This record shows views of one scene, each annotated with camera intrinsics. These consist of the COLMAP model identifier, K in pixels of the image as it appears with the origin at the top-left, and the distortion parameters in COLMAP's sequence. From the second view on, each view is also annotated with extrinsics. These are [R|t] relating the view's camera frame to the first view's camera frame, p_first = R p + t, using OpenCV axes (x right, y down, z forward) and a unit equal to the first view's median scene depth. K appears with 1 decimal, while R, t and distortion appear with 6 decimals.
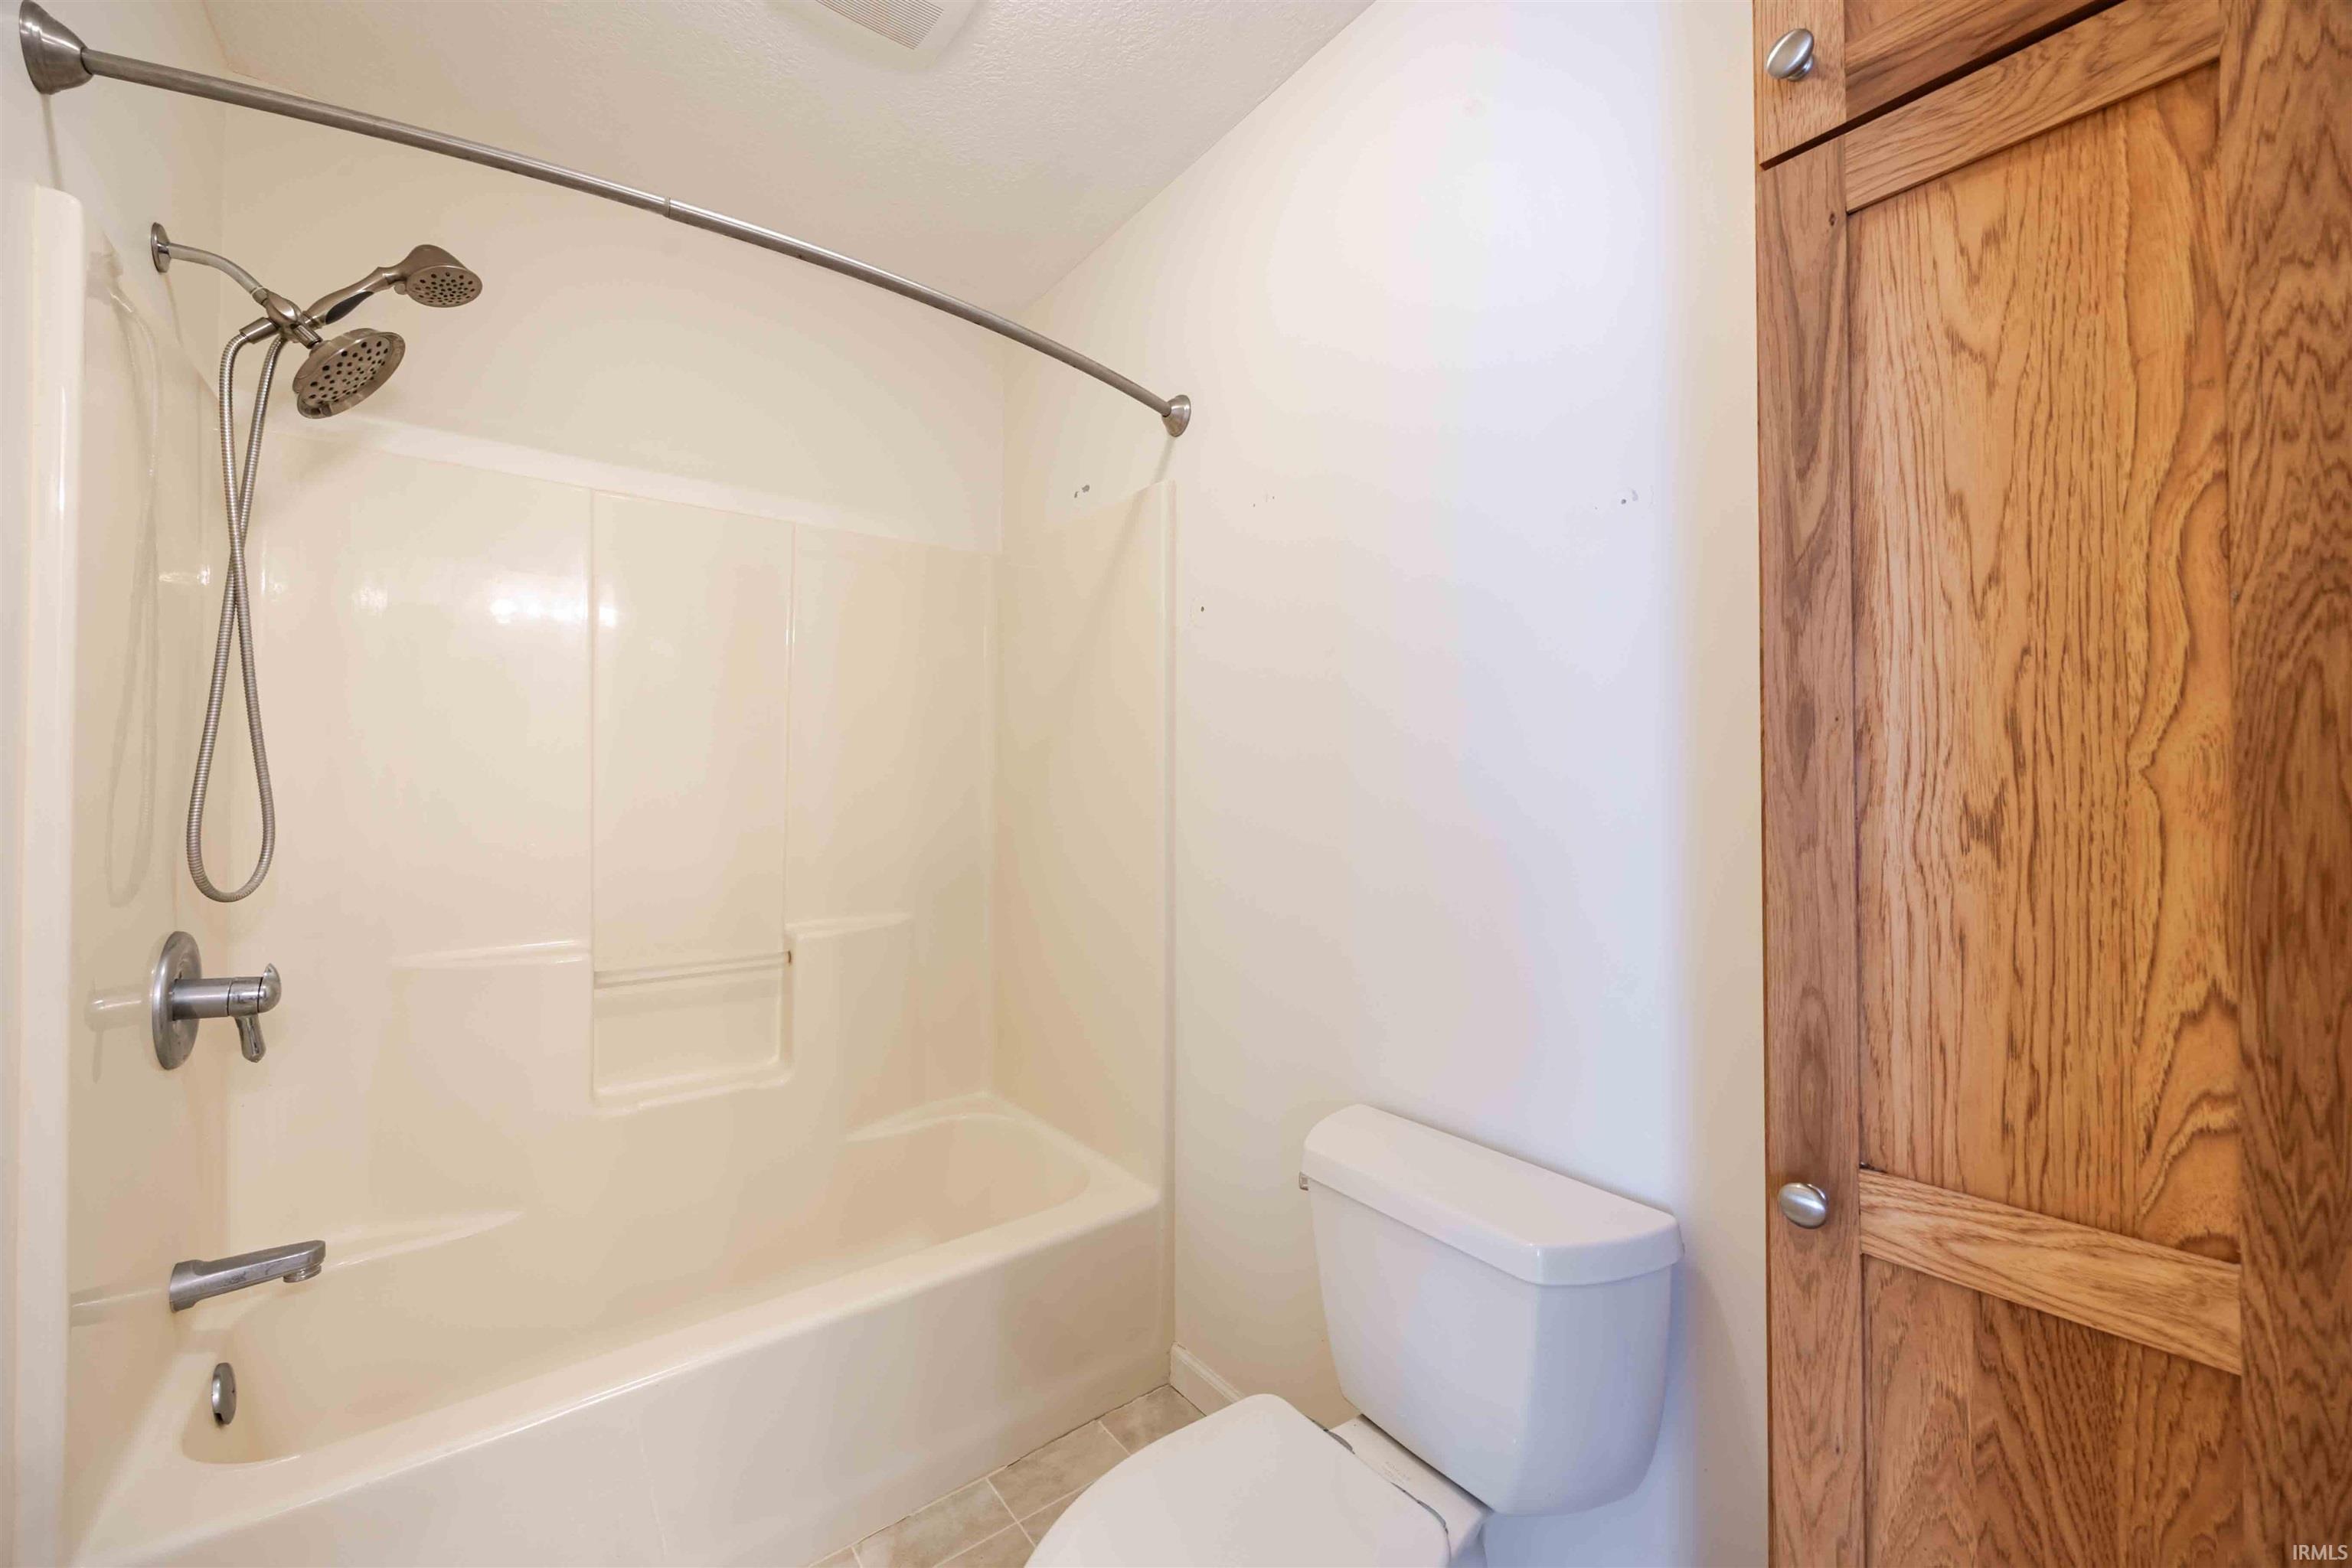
lens RADIAL K [[912.4, 0, 1176.0], [0, 912.4, 784.0], [0, 0, 1]] dist [-0.000404, 0.000038]
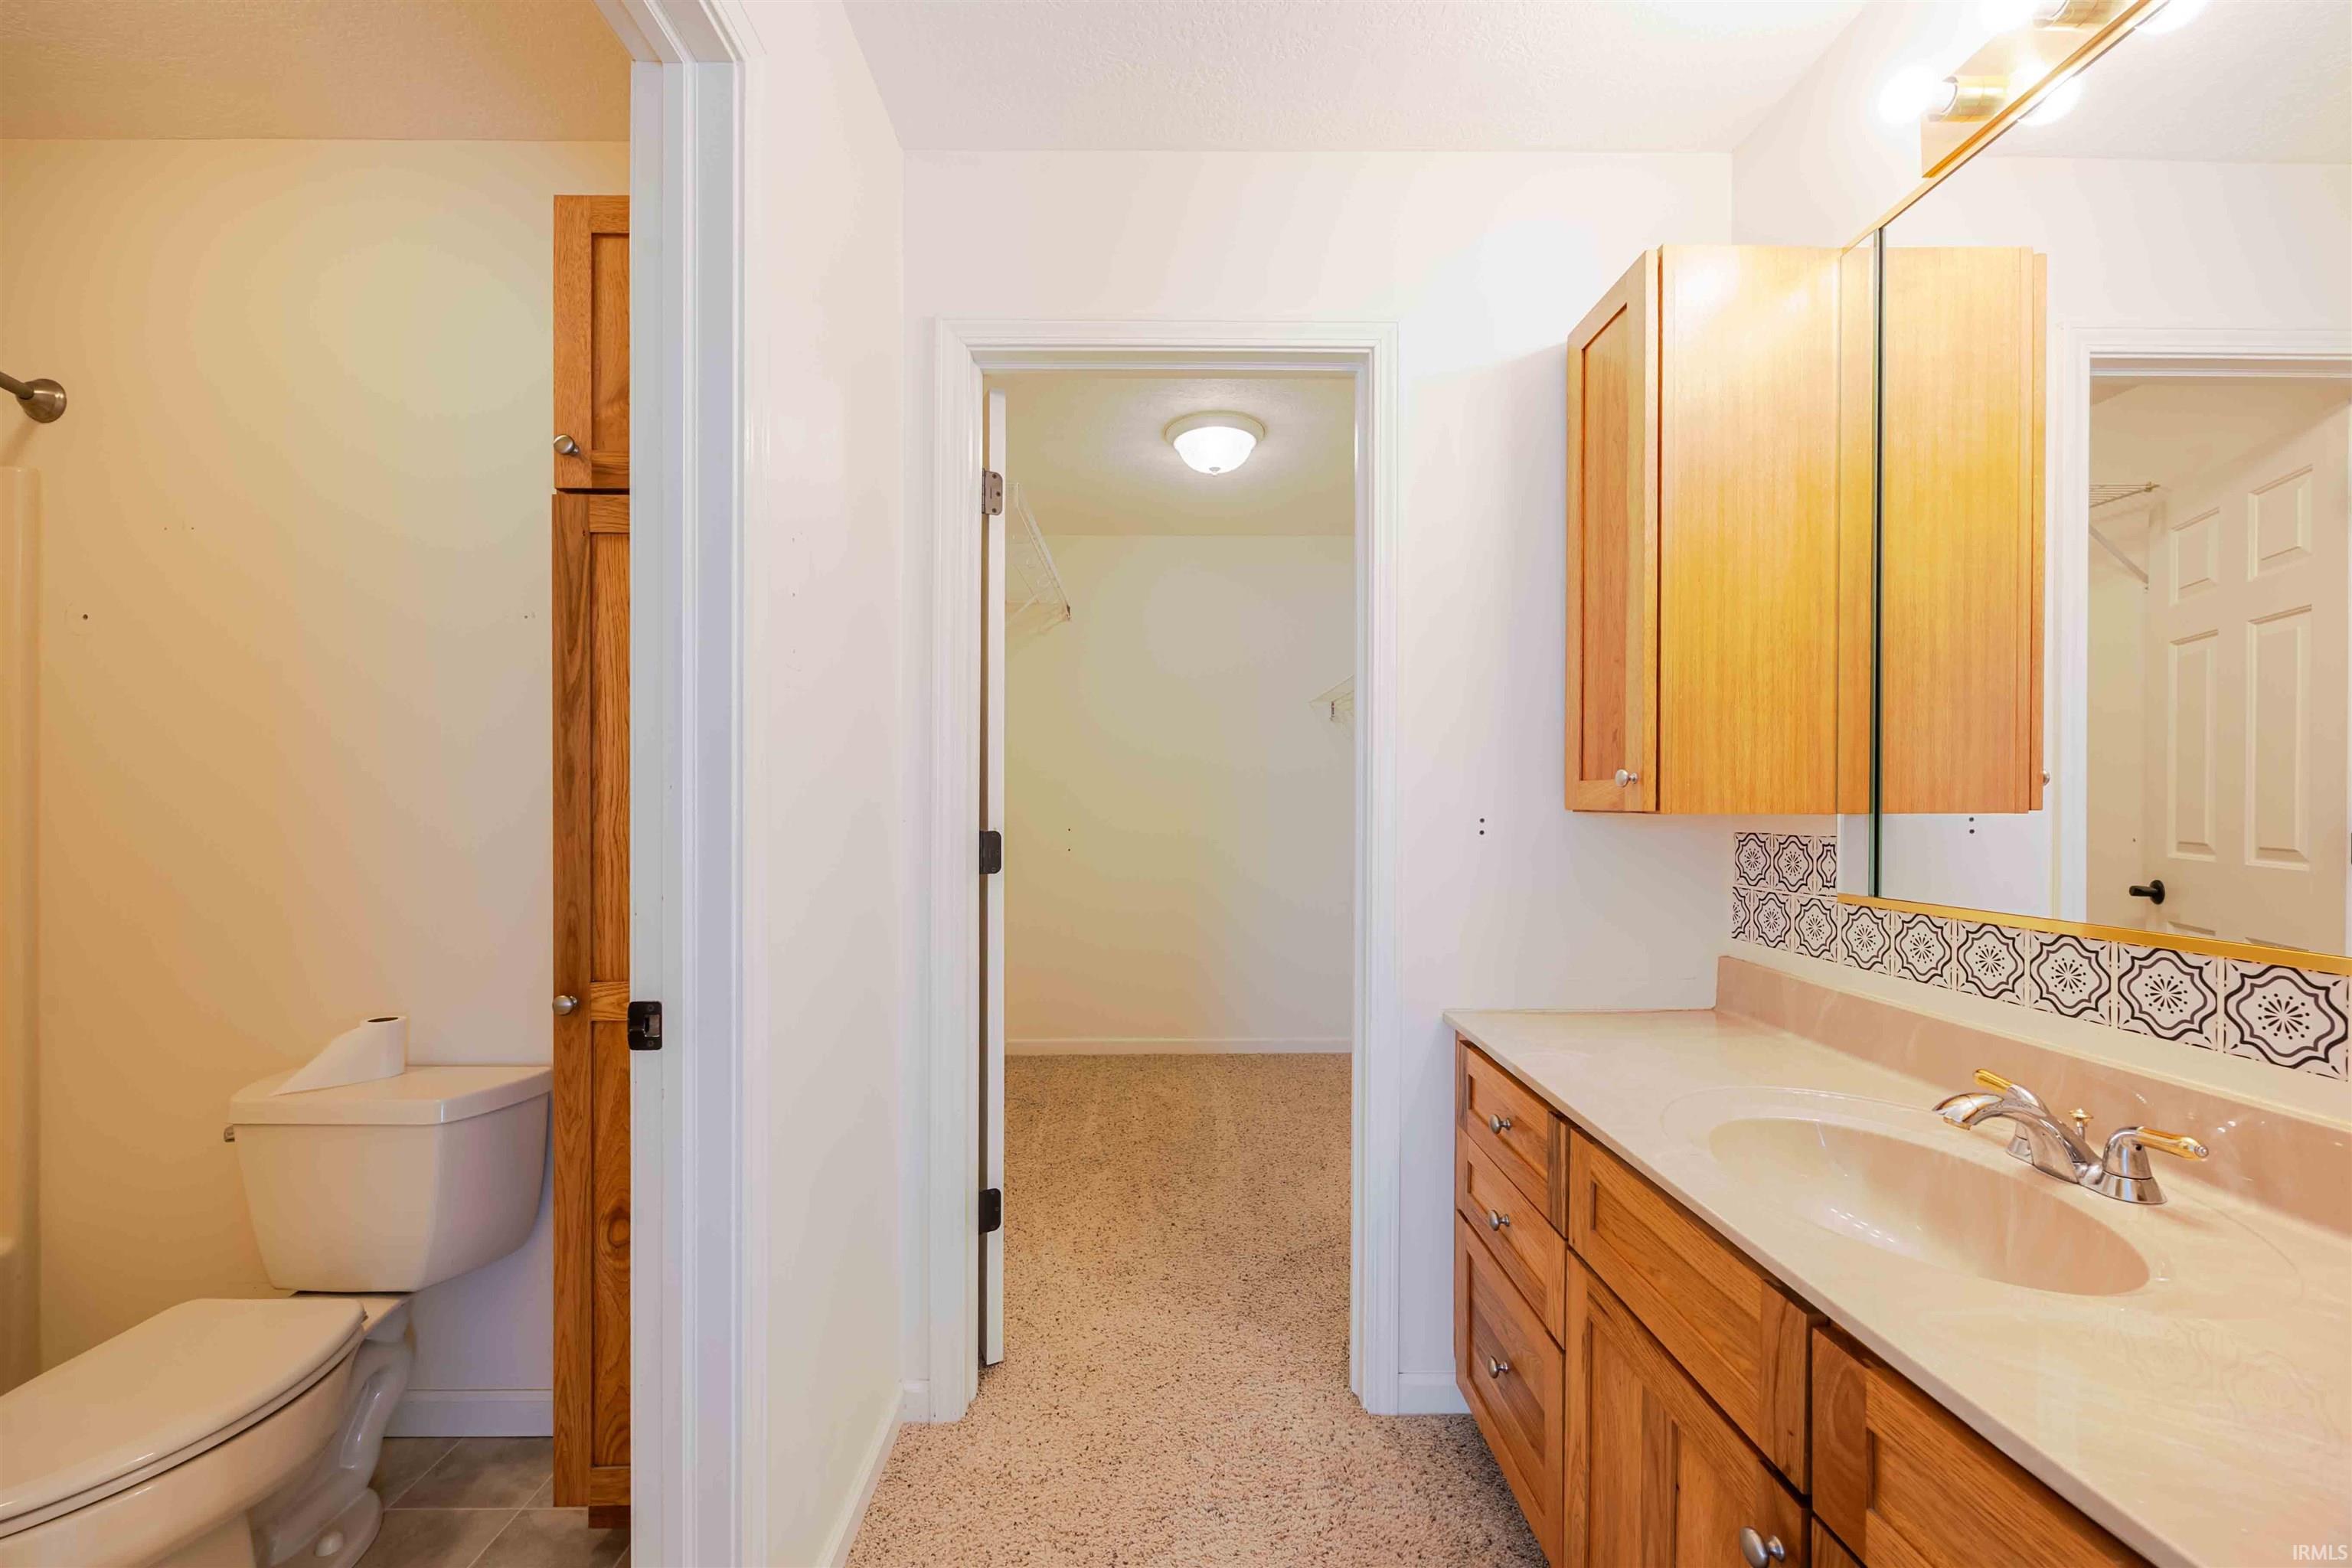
lens RADIAL K [[911.4, 0, 1165.1], [0, 911.4, 802.0], [0, 0, 1]] dist [0.000923, -0.000043]
pose [[0.603797, -0.000155, 0.797138, -0.144126], [-0.003251, 0.999991, 0.002656, -0.013535], [-0.797131, -0.004195, 0.603792, -1.350553]]
